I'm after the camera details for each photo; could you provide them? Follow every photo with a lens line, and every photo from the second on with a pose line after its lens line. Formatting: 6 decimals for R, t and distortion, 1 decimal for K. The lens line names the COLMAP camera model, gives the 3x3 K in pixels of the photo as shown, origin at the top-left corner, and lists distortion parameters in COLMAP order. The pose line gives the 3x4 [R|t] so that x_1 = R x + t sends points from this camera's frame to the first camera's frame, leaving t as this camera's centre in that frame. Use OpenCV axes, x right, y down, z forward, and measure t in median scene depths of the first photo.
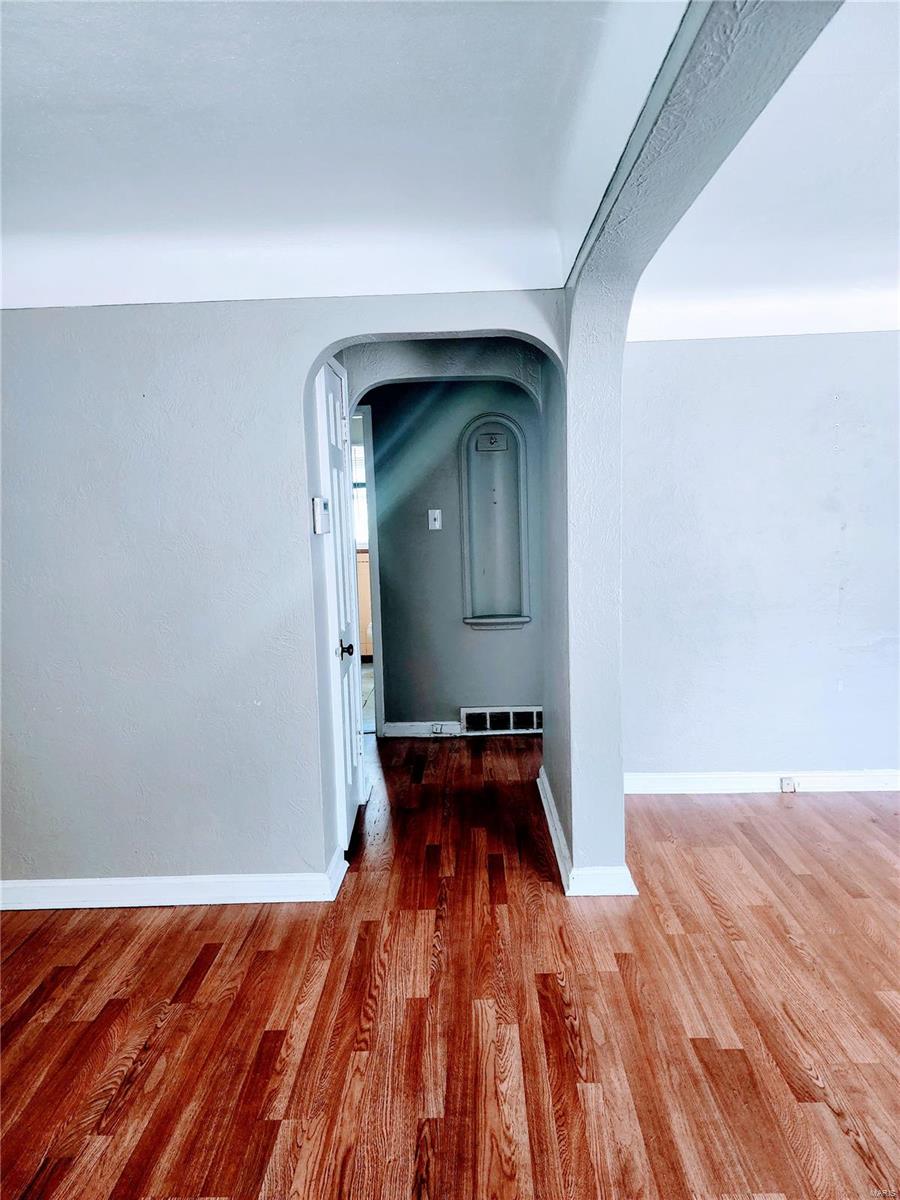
lens RADIAL K [[811.6, 0, 451.6], [0, 811.6, 601.1], [0, 0, 1]] dist [0.040564, -0.029285]
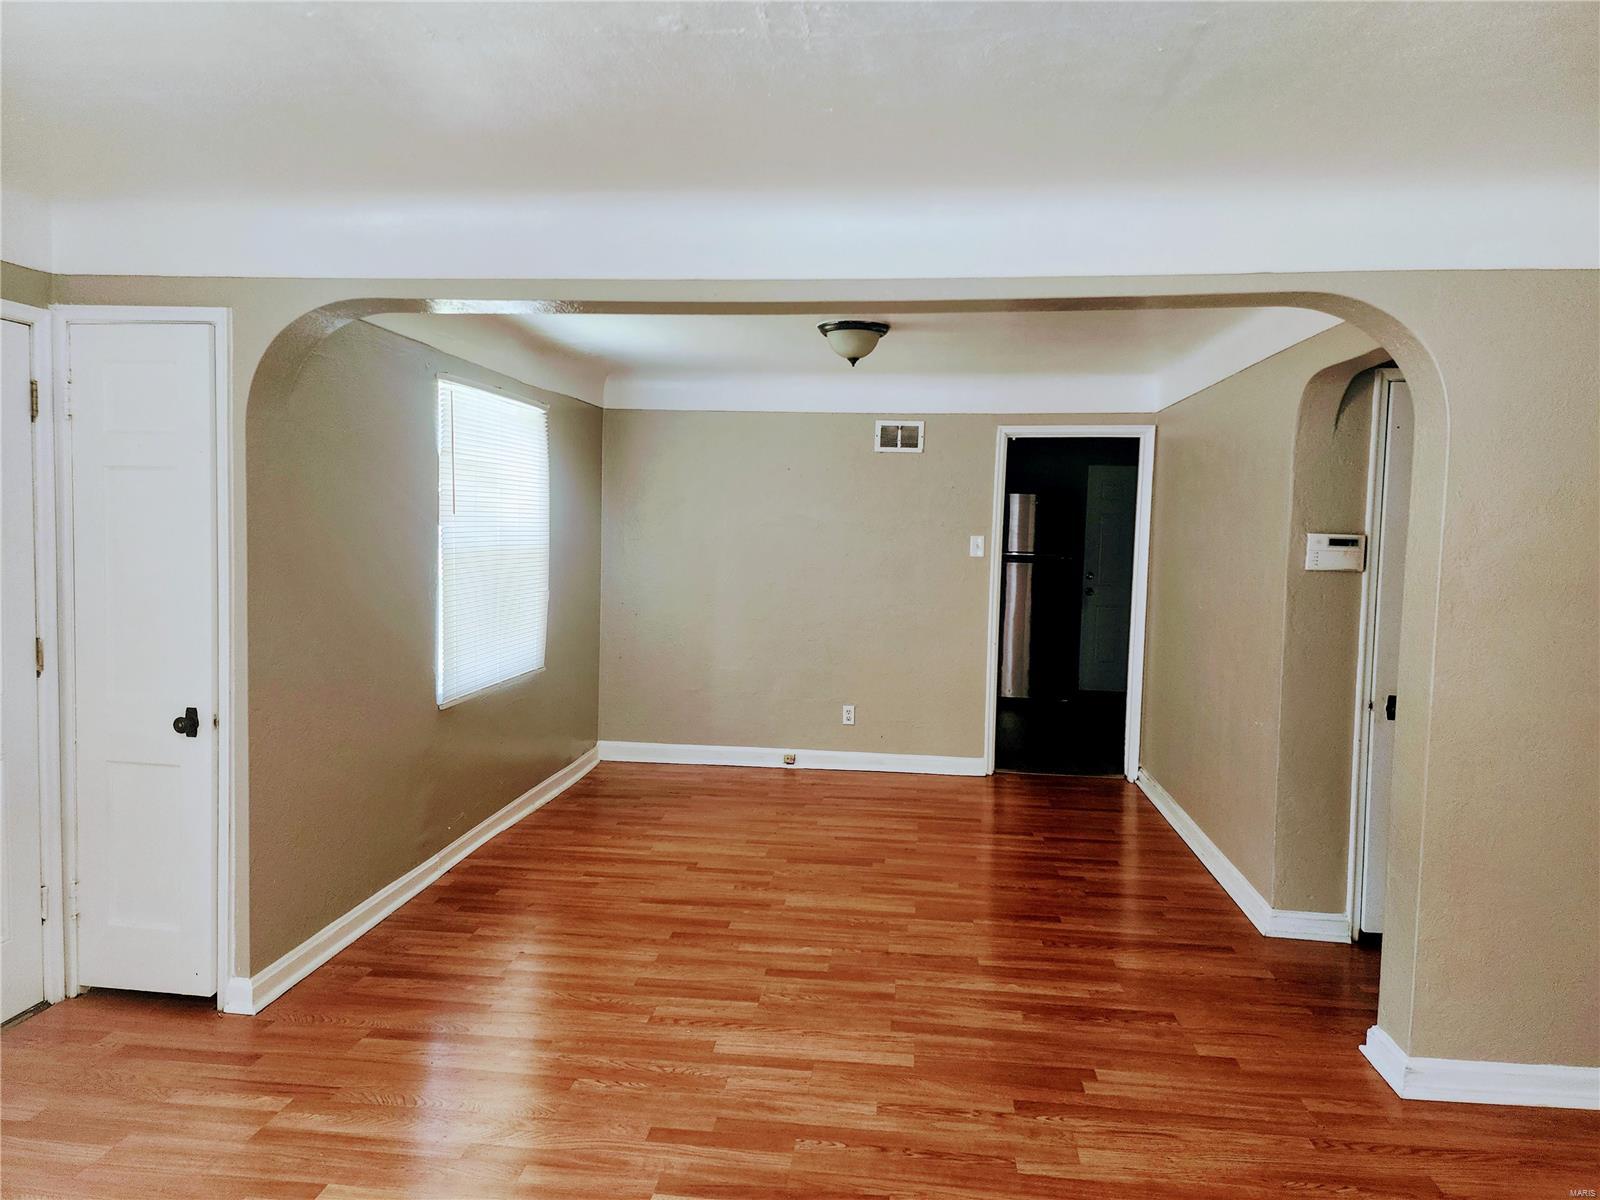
lens RADIAL K [[1082.2, 0, 802.2], [0, 1082.2, 598.0], [0, 0, 1]] dist [0.040564, -0.029285]
pose [[-0.093126, 0.094955, -0.991116, 1.591680], [-0.148385, 0.983002, 0.108120, -0.132947], [0.984535, 0.157135, -0.077453, 0.649685]]
